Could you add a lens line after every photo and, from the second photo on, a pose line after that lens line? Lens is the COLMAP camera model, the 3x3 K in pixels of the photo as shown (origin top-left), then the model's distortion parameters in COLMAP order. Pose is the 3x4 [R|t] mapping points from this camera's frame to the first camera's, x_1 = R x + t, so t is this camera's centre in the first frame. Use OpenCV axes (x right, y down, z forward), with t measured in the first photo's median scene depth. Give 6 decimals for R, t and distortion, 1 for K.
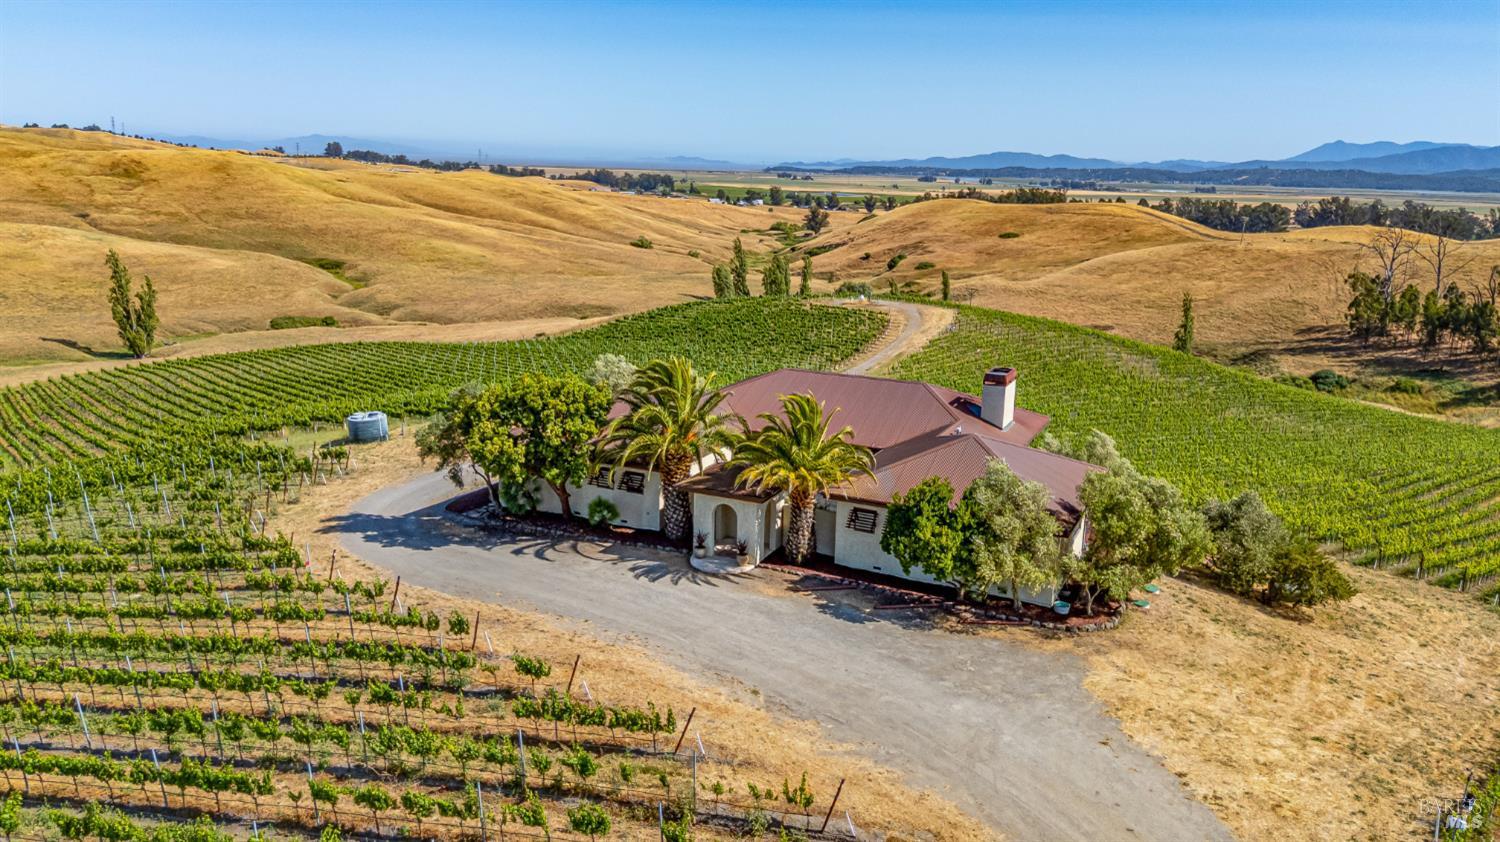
lens RADIAL K [[1096.4, 0, 750.0], [0, 1096.4, 421.0], [0, 0, 1]] dist [0.073228, -0.085243]
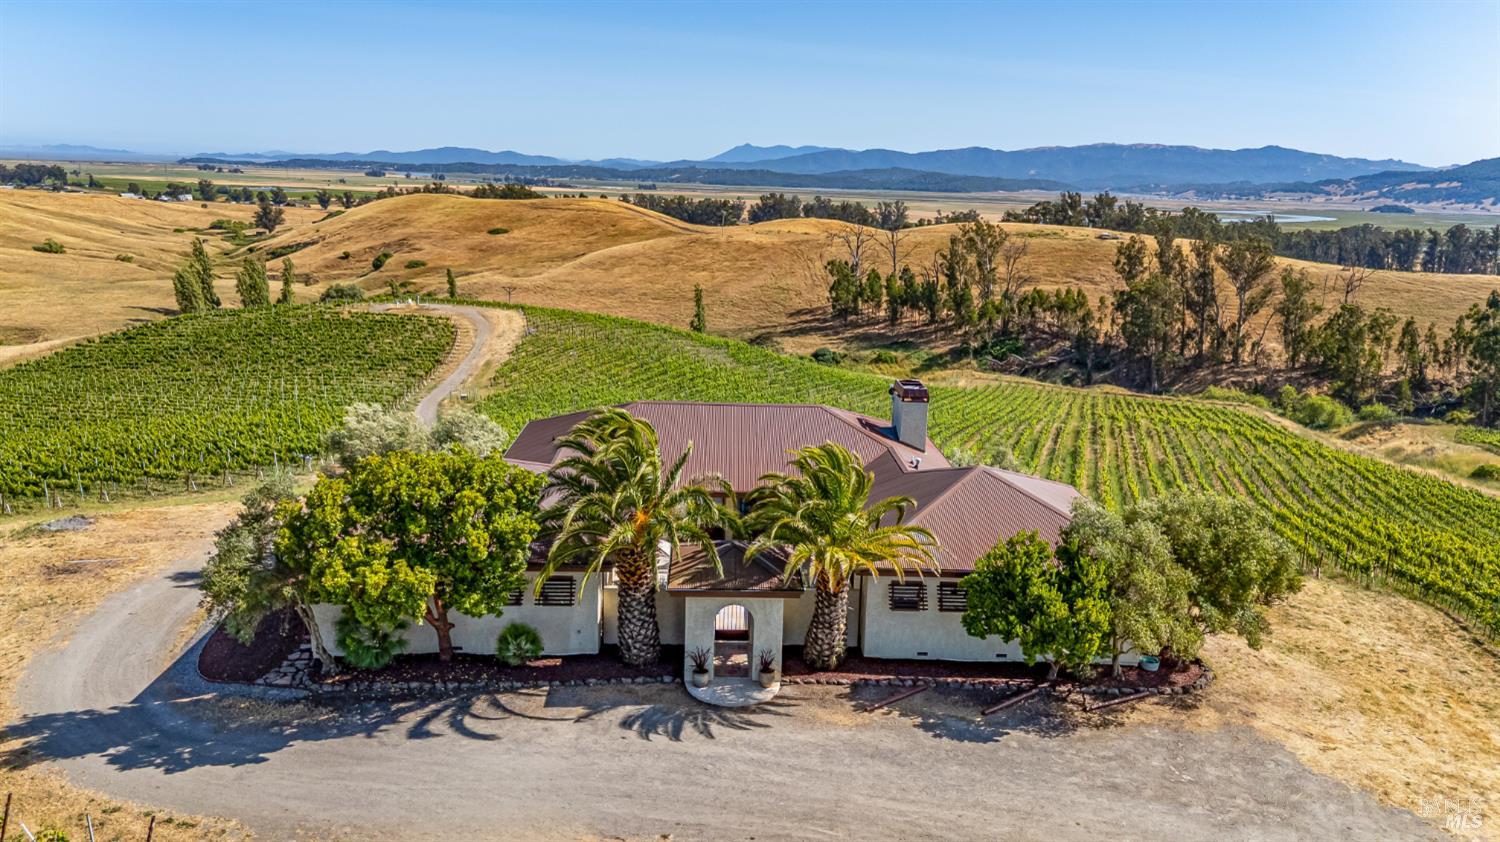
lens RADIAL K [[1096.4, 0, 750.0], [0, 1096.4, 421.0], [0, 0, 1]] dist [0.073228, -0.085243]
pose [[0.888583, -0.097668, 0.448198, -0.030357], [0.096075, 0.995025, 0.026352, -0.005844], [-0.448542, 0.019645, 0.893546, 0.032860]]
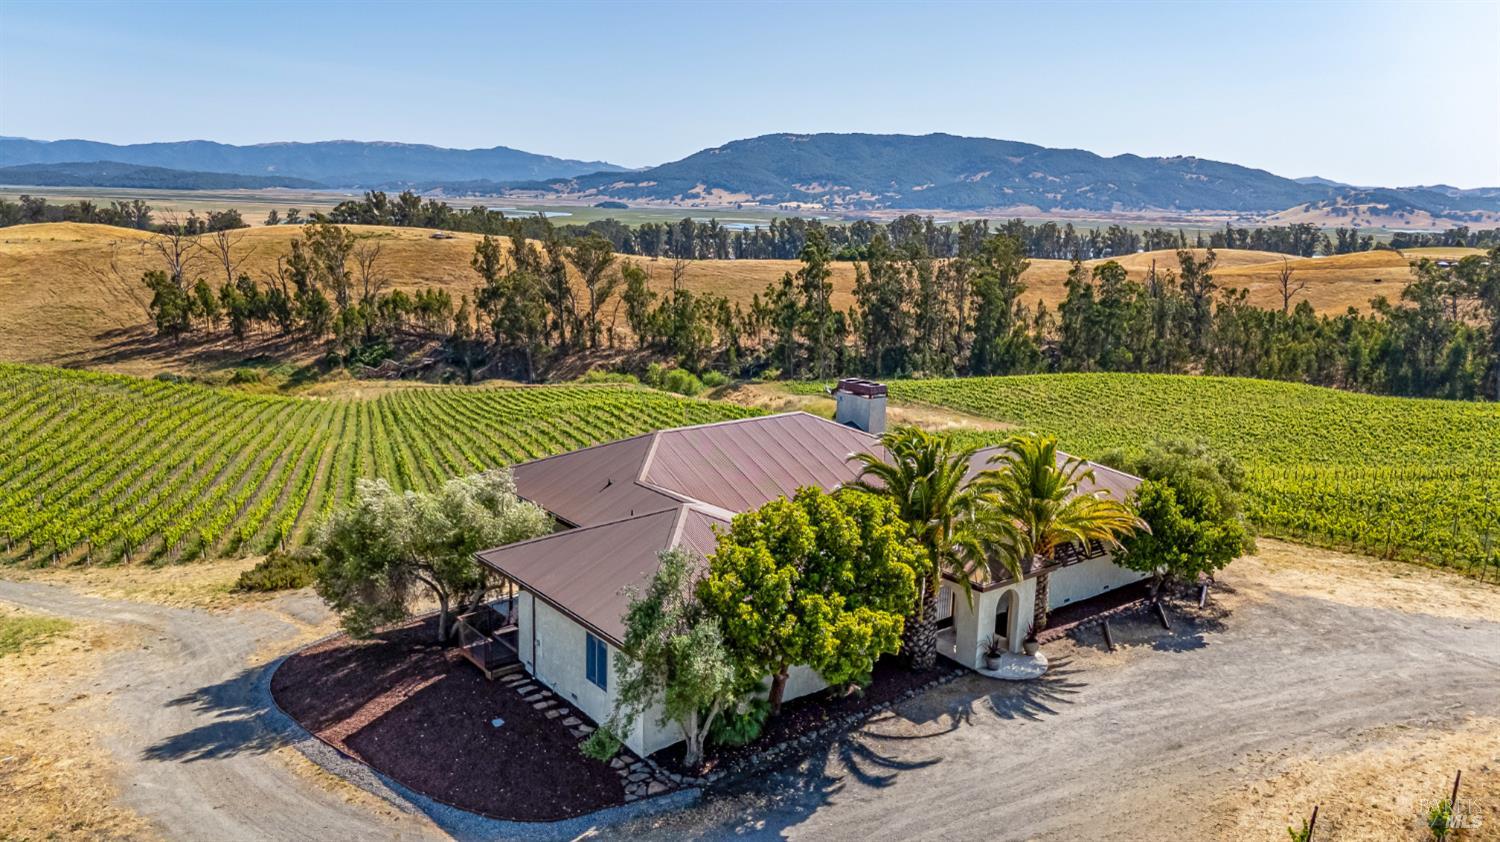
lens RADIAL K [[1096.4, 0, 750.0], [0, 1096.4, 421.0], [0, 0, 1]] dist [0.073228, -0.085243]
pose [[0.430617, -0.195238, 0.881165, -0.077419], [0.190218, 0.974024, 0.122855, -0.017552], [-0.882262, 0.114710, 0.456569, 0.076383]]
